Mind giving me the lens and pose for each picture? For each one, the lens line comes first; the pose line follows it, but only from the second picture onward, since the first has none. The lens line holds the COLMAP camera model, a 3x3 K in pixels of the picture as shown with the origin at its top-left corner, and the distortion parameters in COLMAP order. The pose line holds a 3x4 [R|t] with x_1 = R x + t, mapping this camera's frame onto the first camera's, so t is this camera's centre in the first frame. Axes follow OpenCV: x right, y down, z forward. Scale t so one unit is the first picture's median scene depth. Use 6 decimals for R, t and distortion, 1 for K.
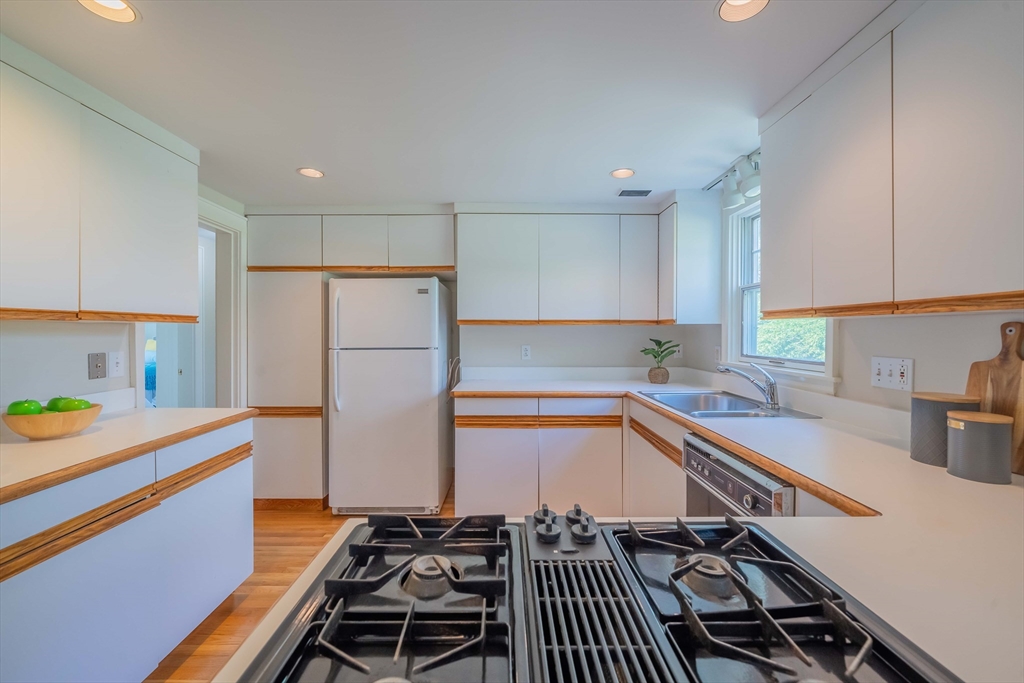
lens RADIAL K [[417.7, 0, 510.7], [0, 417.7, 334.5], [0, 0, 1]] dist [-0.003777, -0.000145]
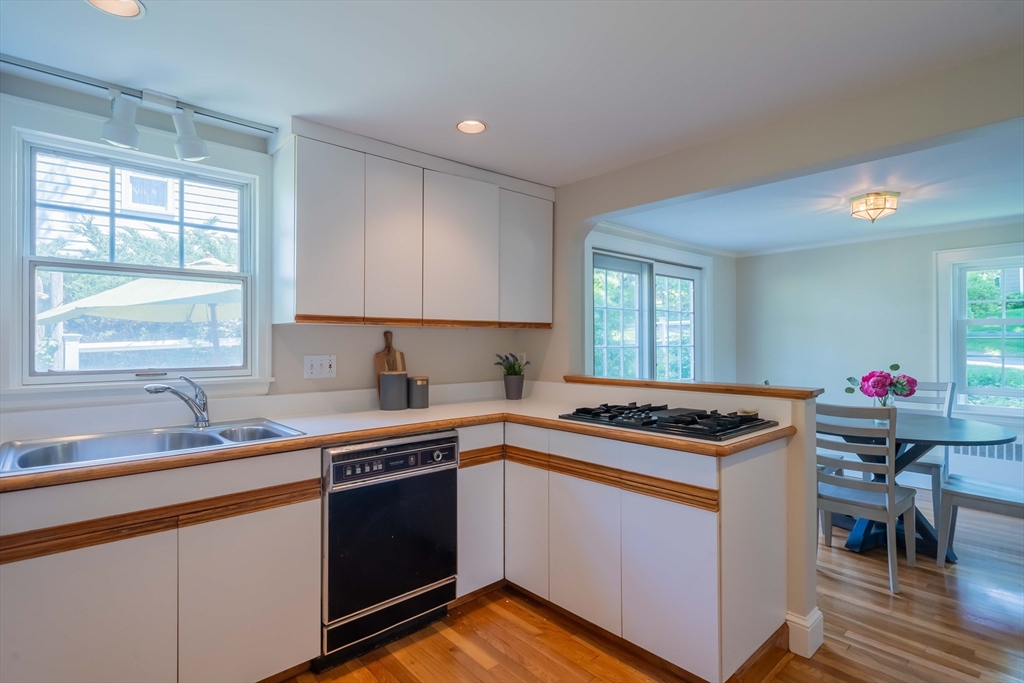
lens RADIAL K [[510.5, 0, 520.2], [0, 510.5, 341.8], [0, 0, 1]] dist [0.001135, 0.000285]
pose [[-0.670022, -0.000603, 0.742341, -0.429914], [0.005764, 0.999965, 0.006015, 0.003776], [-0.742319, 0.008309, -0.669995, 0.936128]]
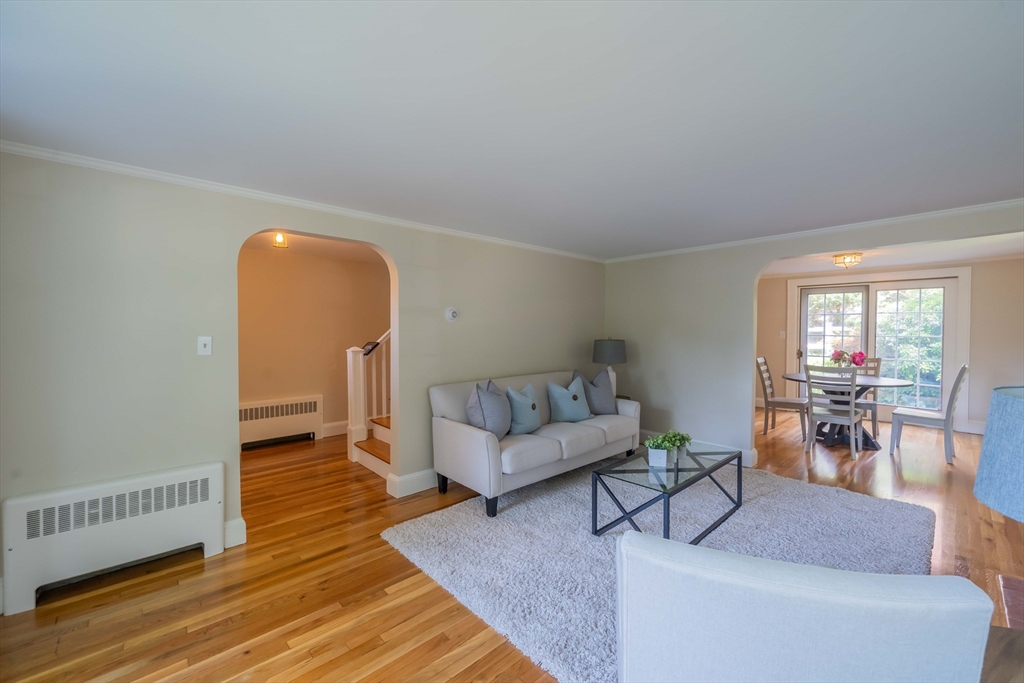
lens RADIAL K [[417.7, 0, 510.7], [0, 417.7, 334.5], [0, 0, 1]] dist [-0.003777, -0.000145]
pose [[0.732838, -0.012580, 0.680286, -2.441847], [0.004332, 0.999895, 0.013824, -0.015637], [-0.680389, -0.007184, 0.732816, -0.890133]]
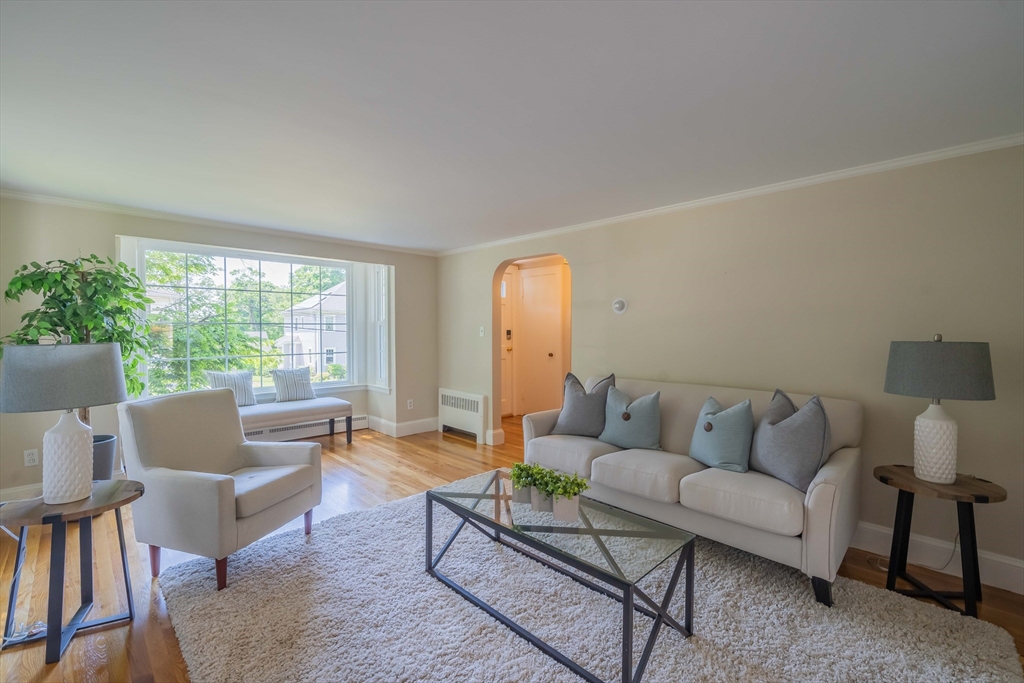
lens RADIAL K [[448.1, 0, 512.0], [0, 448.1, 341.5], [0, 0, 1]] dist [0.004374, 0.000265]
pose [[0.697278, 0.018685, -0.716557, -0.877195], [-0.005331, 0.999768, 0.020883, 0.020974], [0.716781, -0.010741, 0.697215, -0.966374]]
